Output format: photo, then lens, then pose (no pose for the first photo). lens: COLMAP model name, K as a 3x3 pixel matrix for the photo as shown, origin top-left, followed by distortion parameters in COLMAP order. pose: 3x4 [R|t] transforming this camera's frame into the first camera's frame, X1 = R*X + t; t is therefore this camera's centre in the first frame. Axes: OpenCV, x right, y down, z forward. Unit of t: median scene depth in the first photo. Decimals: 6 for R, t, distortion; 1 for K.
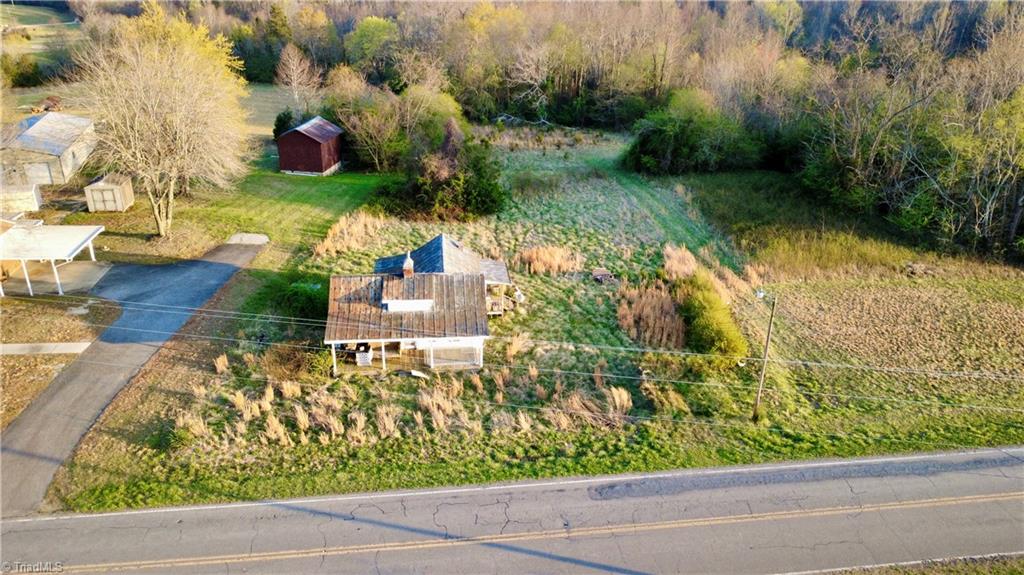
lens RADIAL K [[740.4, 0, 510.4], [0, 740.4, 287.2], [0, 0, 1]] dist [0.005200, -0.006884]
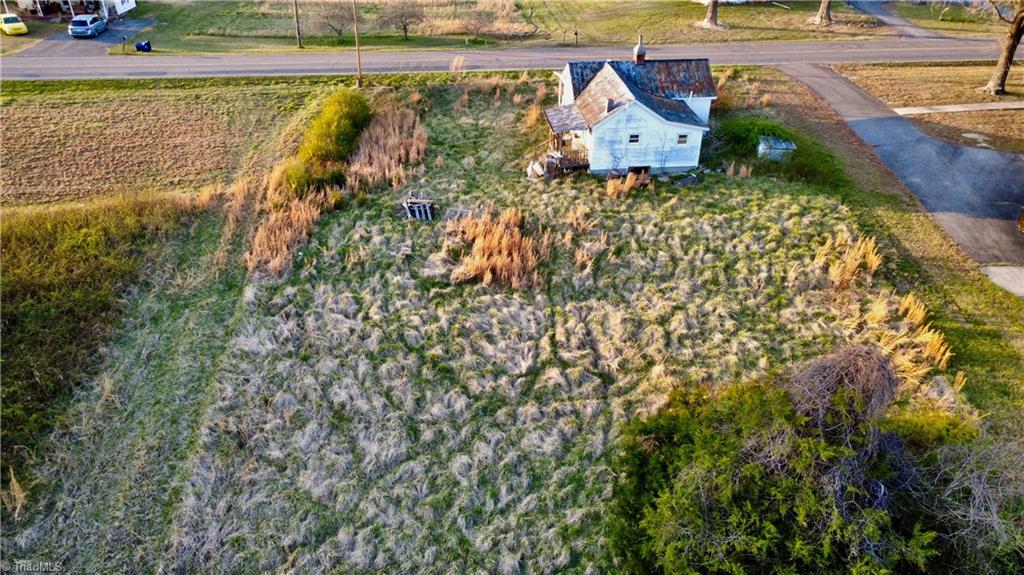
lens RADIAL K [[740.4, 0, 507.8], [0, 740.4, 285.9], [0, 0, 1]] dist [0.005200, -0.006884]
pose [[-0.999073, -0.017167, -0.039469, 0.087818], [-0.042519, 0.536021, 0.843133, -0.750550], [0.006683, 0.844030, -0.536254, 1.896421]]
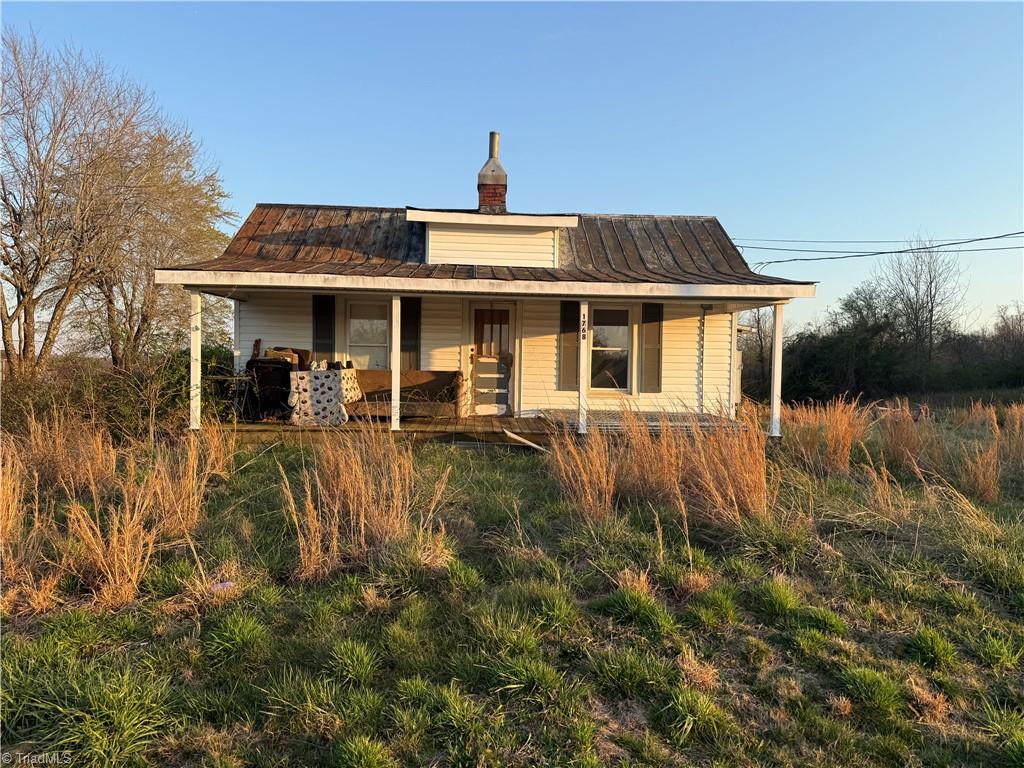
lens RADIAL K [[712.8, 0, 519.4], [0, 712.8, 394.6], [0, 0, 1]] dist [0.054637, -0.057890]
pose [[0.998917, -0.007460, -0.045921, -0.115108], [-0.011131, 0.920068, -0.391599, 0.190139], [0.045172, 0.391687, 0.918989, 0.762487]]
